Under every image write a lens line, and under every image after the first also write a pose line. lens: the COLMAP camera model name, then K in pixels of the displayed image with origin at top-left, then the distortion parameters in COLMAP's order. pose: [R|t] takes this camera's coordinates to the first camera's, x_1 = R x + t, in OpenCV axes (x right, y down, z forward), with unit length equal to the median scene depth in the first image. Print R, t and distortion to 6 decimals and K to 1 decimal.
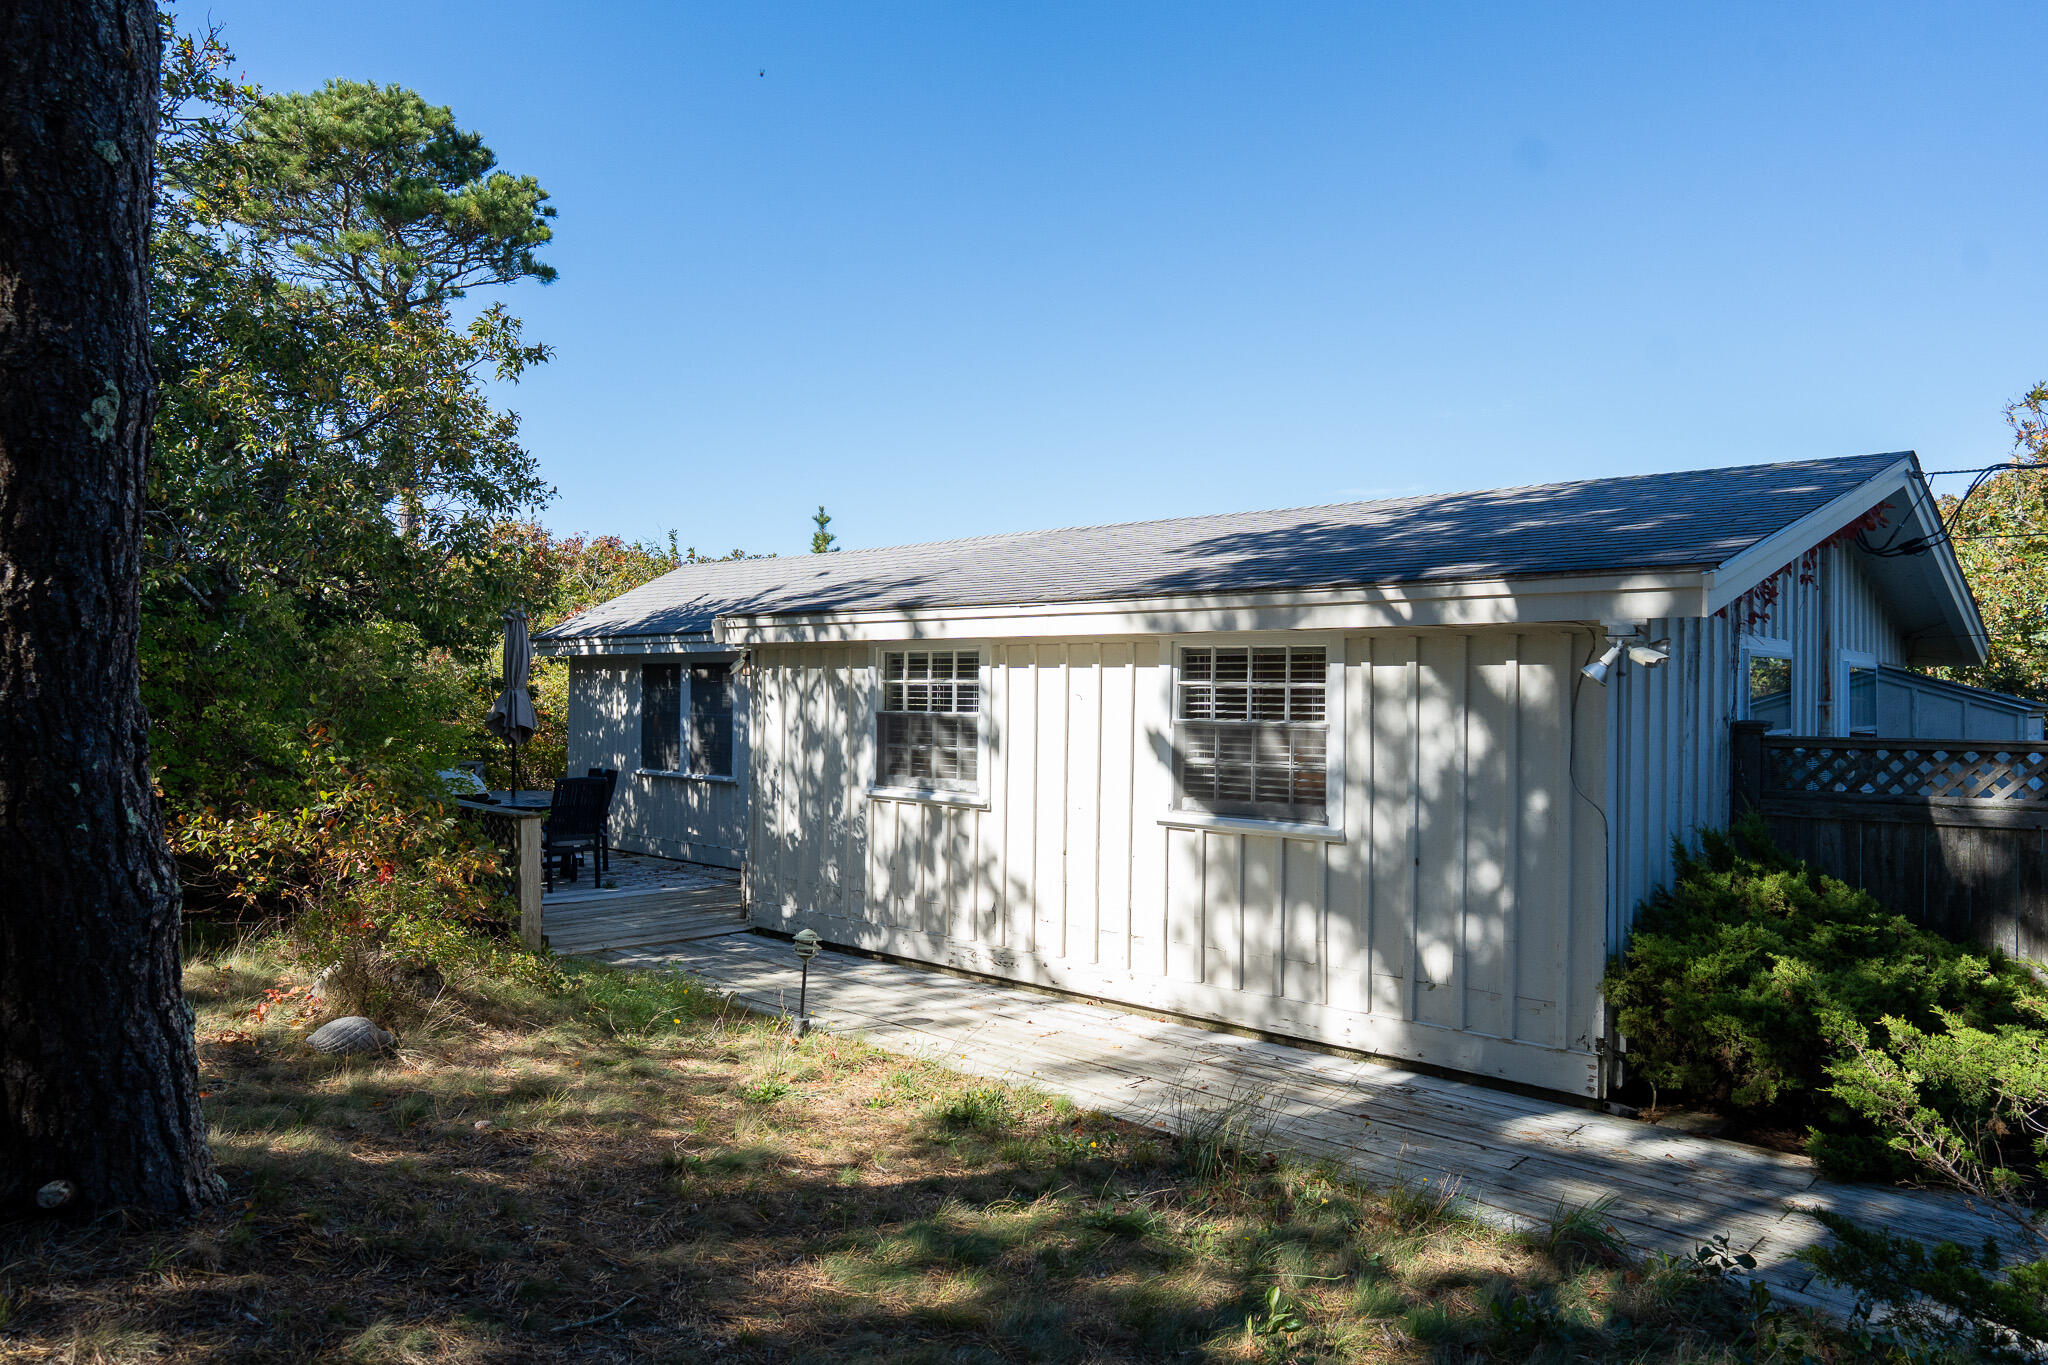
lens RADIAL K [[1355.8, 0, 1058.8], [0, 1355.8, 698.0], [0, 0, 1]] dist [-0.039815, 0.053358]
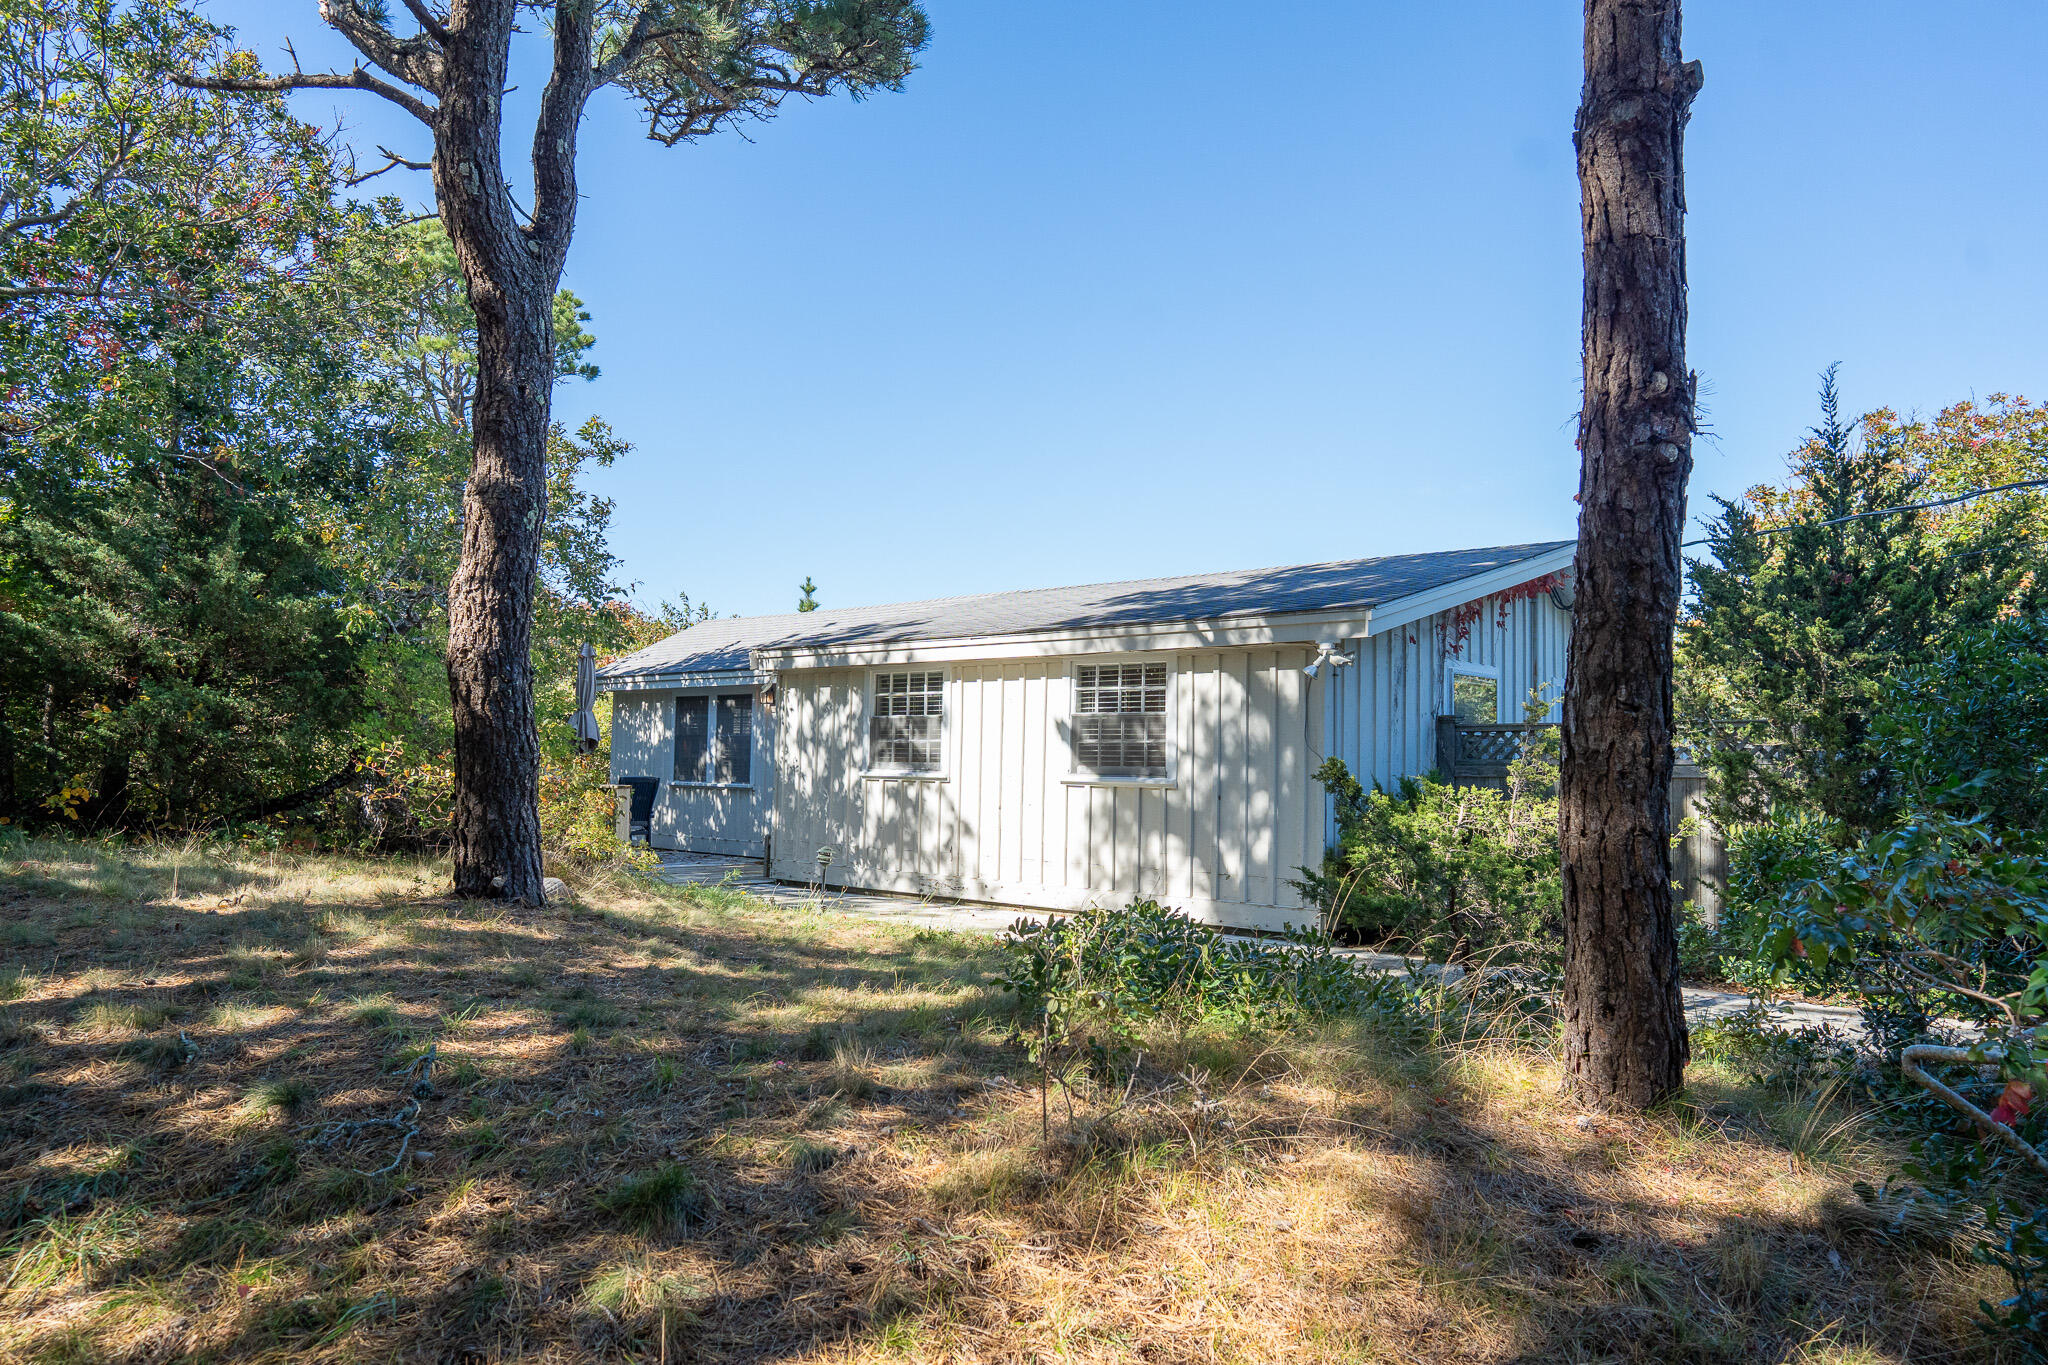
lens RADIAL K [[1355.8, 0, 1043.8], [0, 1355.8, 682.1], [0, 0, 1]] dist [-0.039815, 0.053358]
pose [[0.999926, 0.008819, 0.008341, 0.040682], [-0.008249, 0.997781, -0.066070, 0.080693], [-0.008905, 0.065996, 0.997780, -0.494321]]
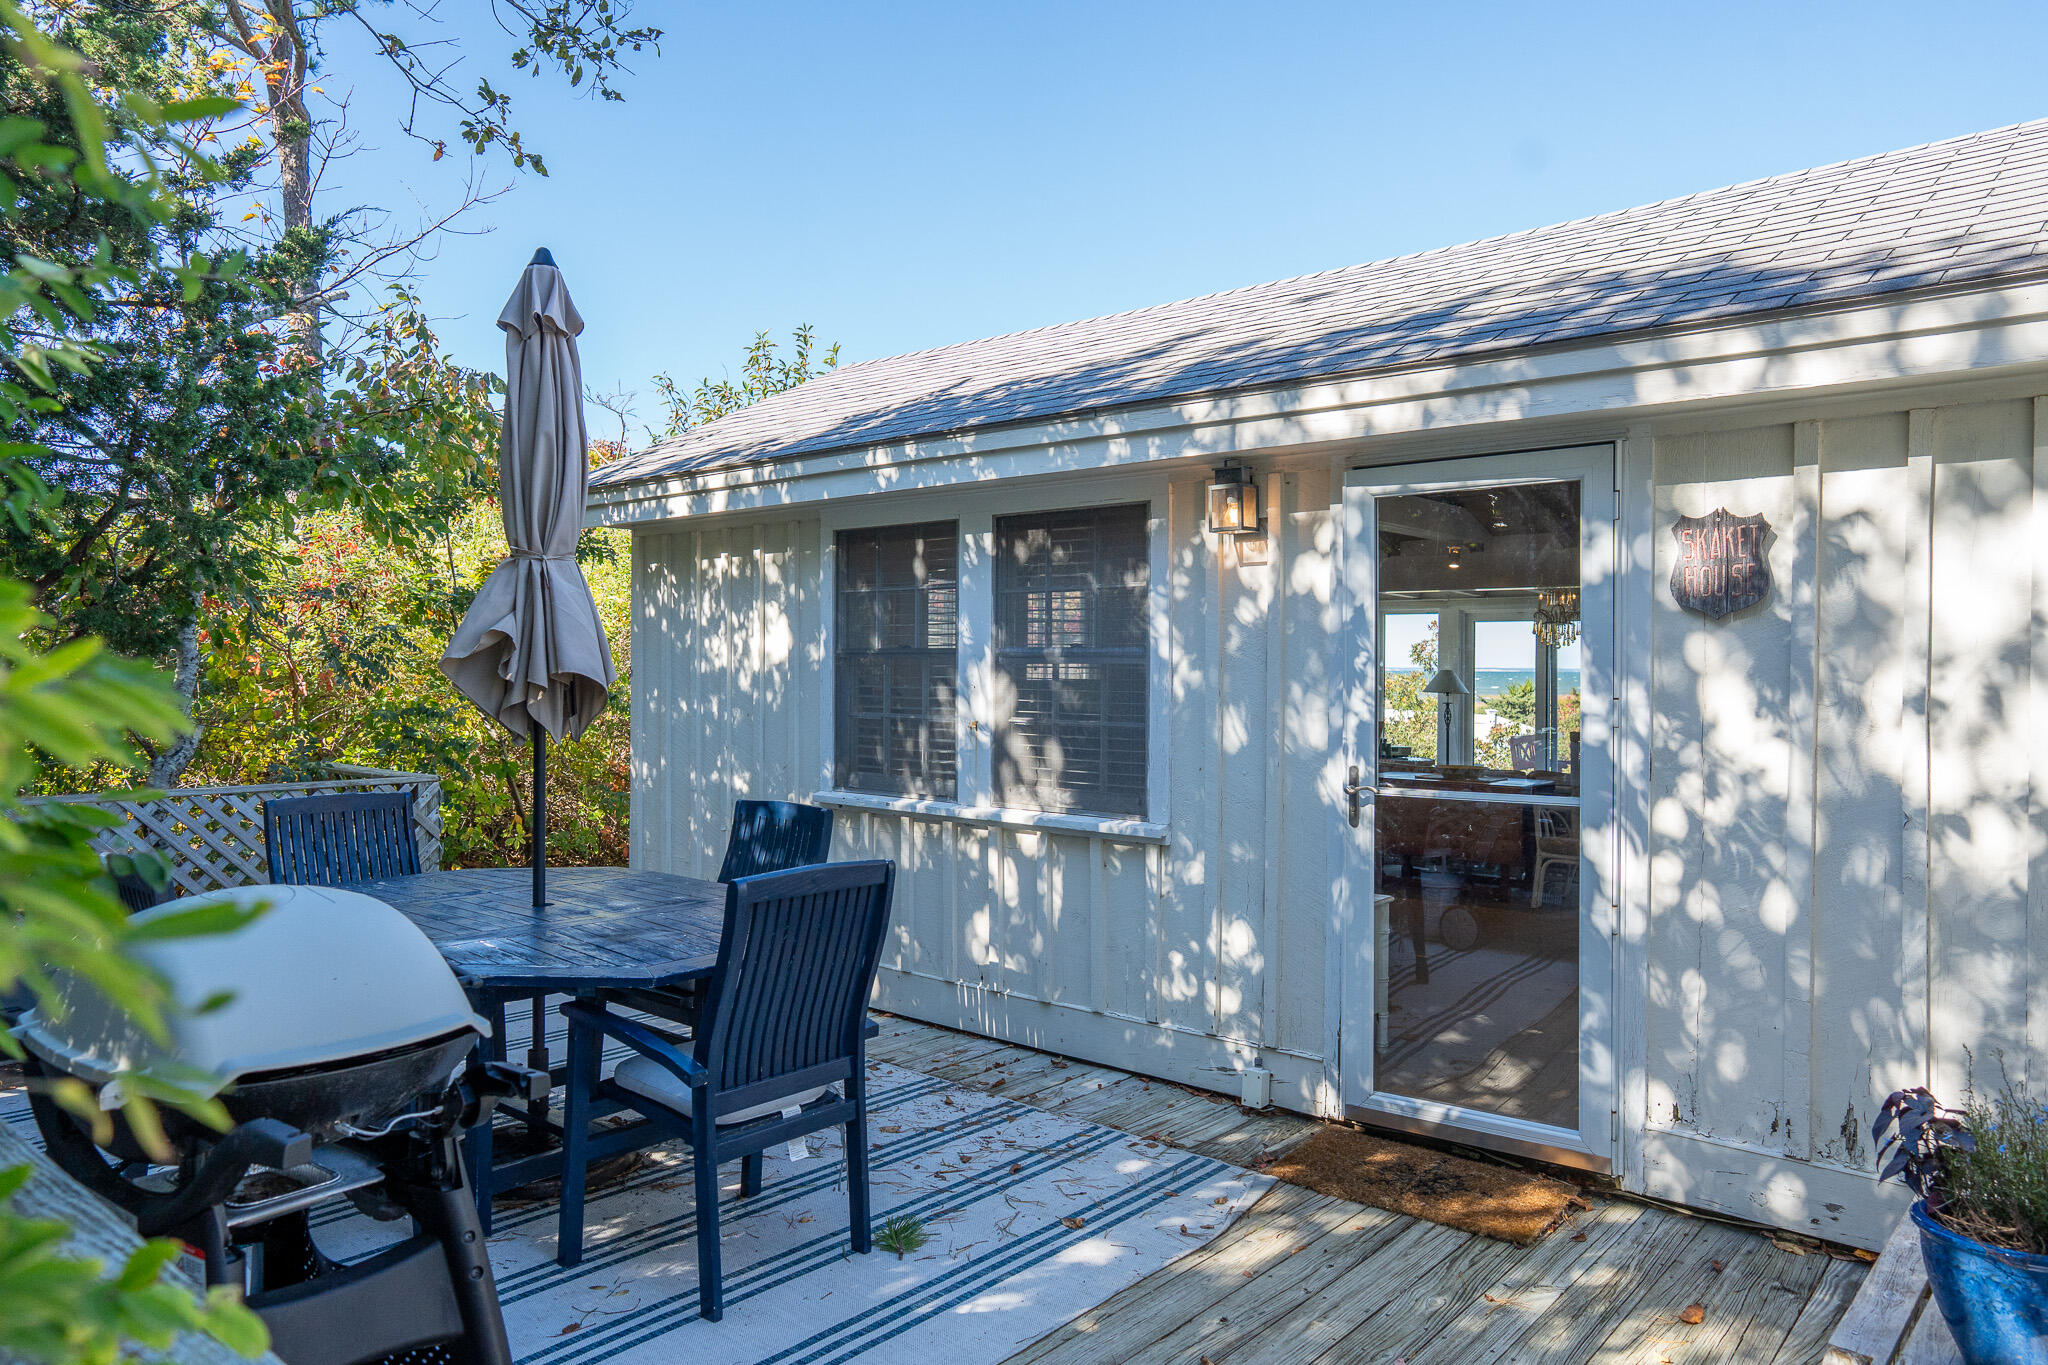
lens RADIAL K [[1355.8, 0, 1026.0], [0, 1355.8, 685.9], [0, 0, 1]] dist [-0.039815, 0.053358]
pose [[0.999917, -0.004248, 0.012145, -0.503559], [0.004136, 0.999948, 0.009281, 0.033931], [-0.012184, -0.009230, 0.999883, 1.169968]]
